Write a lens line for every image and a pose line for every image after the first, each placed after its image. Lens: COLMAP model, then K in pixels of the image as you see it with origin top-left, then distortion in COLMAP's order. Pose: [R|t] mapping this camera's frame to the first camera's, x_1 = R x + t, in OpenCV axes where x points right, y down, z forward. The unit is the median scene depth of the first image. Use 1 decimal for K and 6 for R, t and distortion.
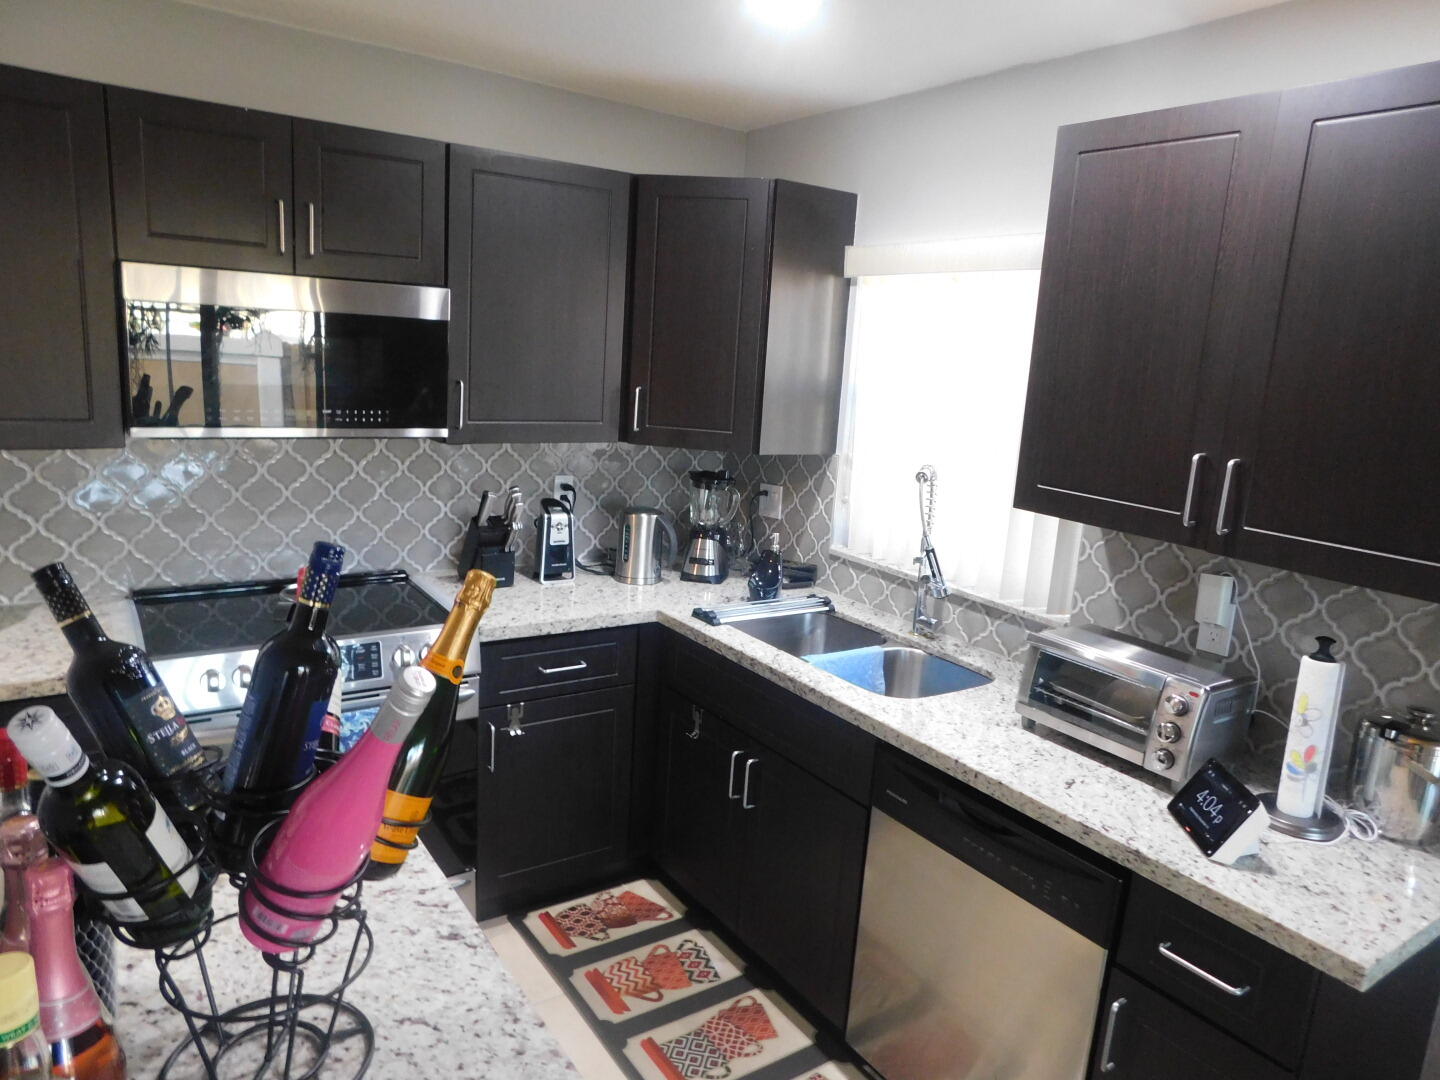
lens RADIAL K [[973.2, 0, 720.0], [0, 973.2, 540.0], [0, 0, 1]] dist [-0.076913, 0.077631]
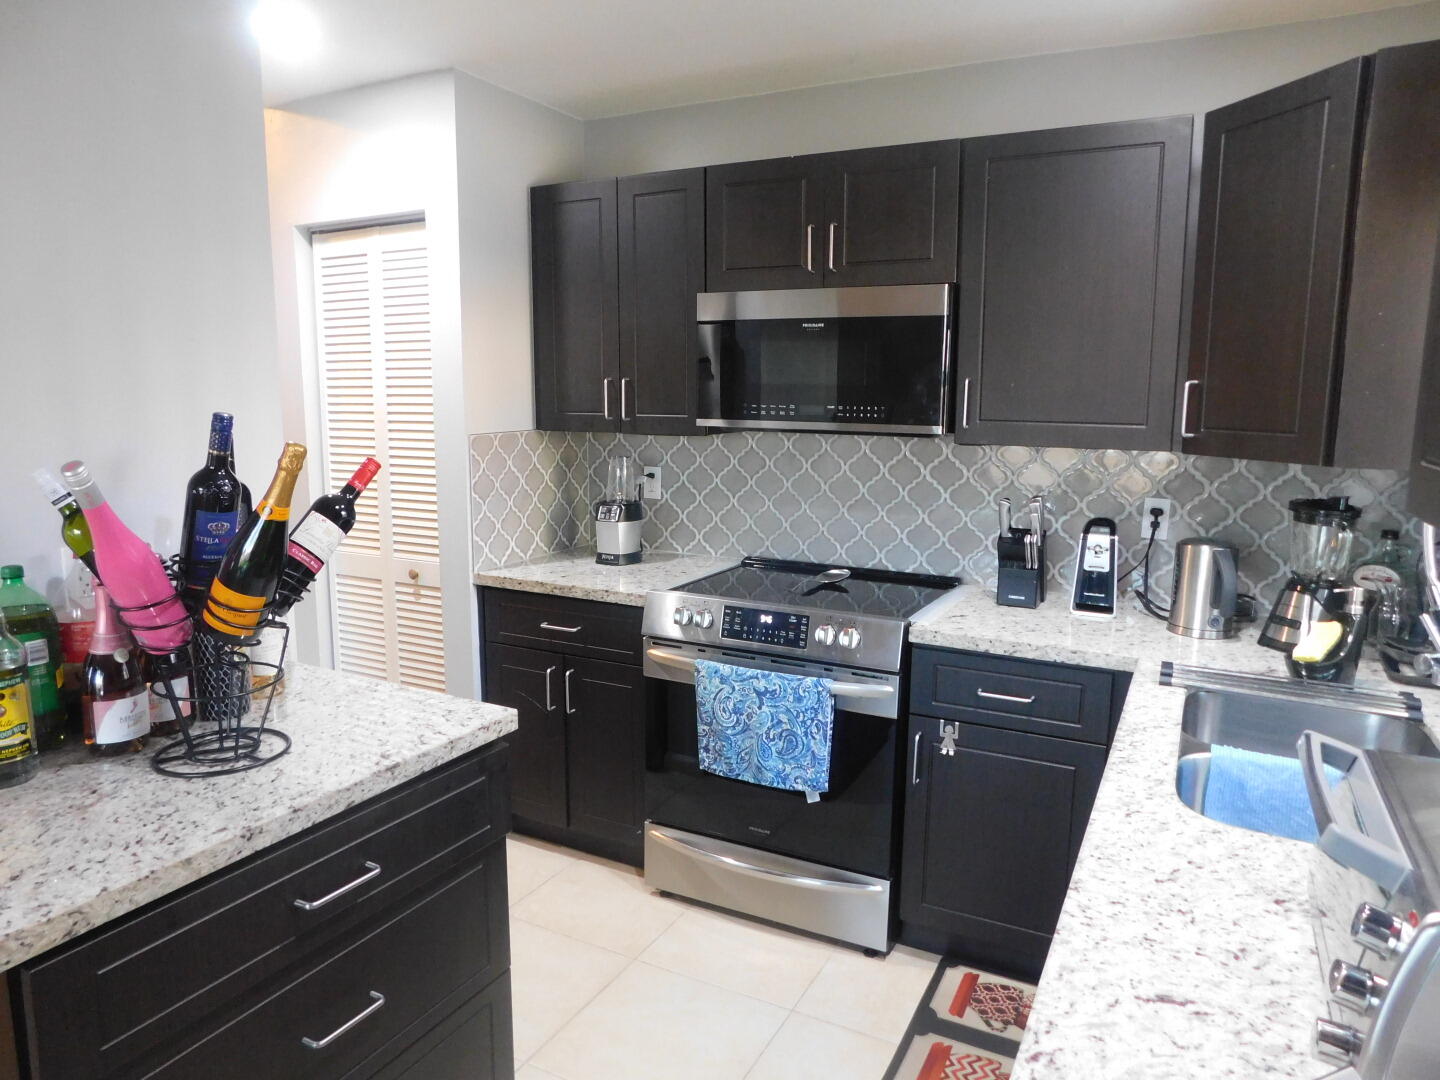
lens RADIAL K [[973.2, 0, 720.0], [0, 973.2, 540.0], [0, 0, 1]] dist [-0.076913, 0.077631]
pose [[0.462157, 0.079247, -0.883250, 0.478251], [-0.157529, 0.987495, 0.006173, 0.027715], [0.872694, 0.136285, 0.468861, 0.349566]]
